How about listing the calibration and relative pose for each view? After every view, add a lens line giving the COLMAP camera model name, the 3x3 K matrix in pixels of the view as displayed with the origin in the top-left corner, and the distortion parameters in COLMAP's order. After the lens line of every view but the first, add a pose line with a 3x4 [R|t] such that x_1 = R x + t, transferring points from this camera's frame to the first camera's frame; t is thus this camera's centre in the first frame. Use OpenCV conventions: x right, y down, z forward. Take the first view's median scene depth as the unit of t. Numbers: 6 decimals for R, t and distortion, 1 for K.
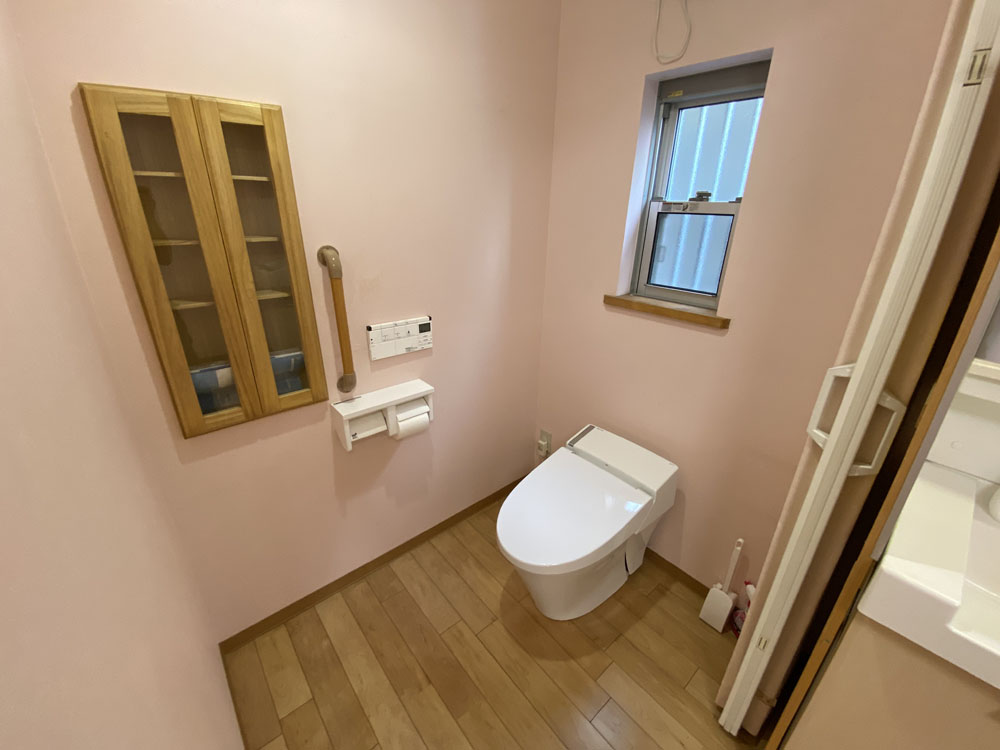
lens RADIAL K [[403.6, 0, 507.7], [0, 403.6, 370.9], [0, 0, 1]] dist [0.016105, -0.023234]
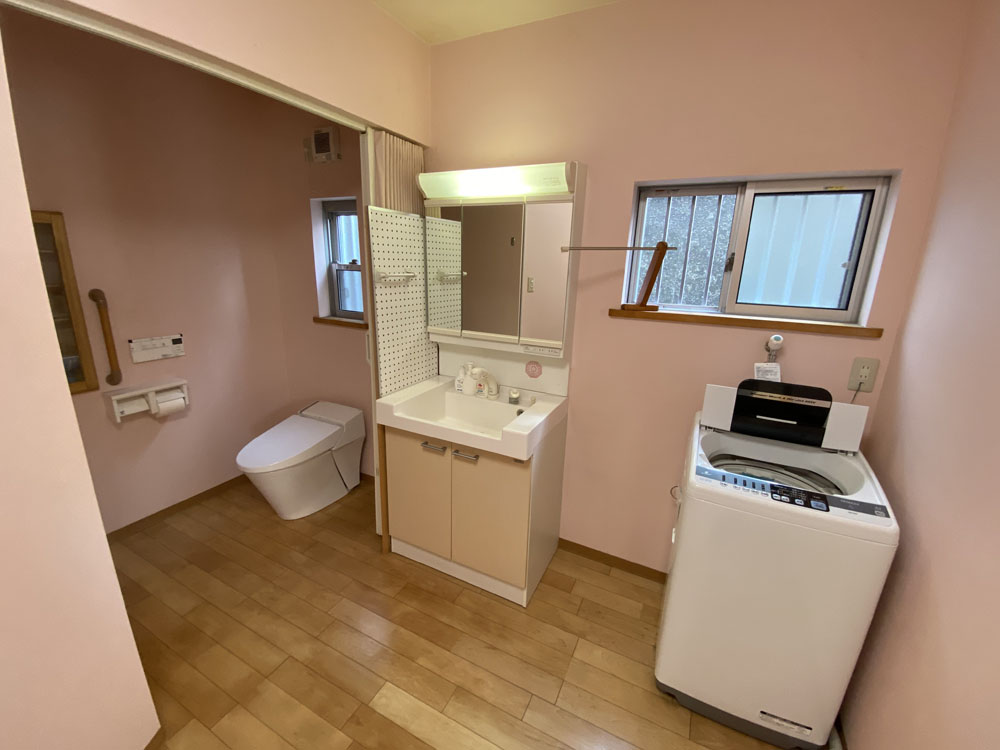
lens RADIAL K [[403.6, 0, 507.7], [0, 403.6, 370.9], [0, 0, 1]] dist [0.016105, -0.023234]
pose [[0.916628, -0.087582, 0.390030, 0.338092], [0.132146, 0.987238, -0.088877, 0.307476], [-0.377268, 0.133008, 0.916503, -0.857383]]
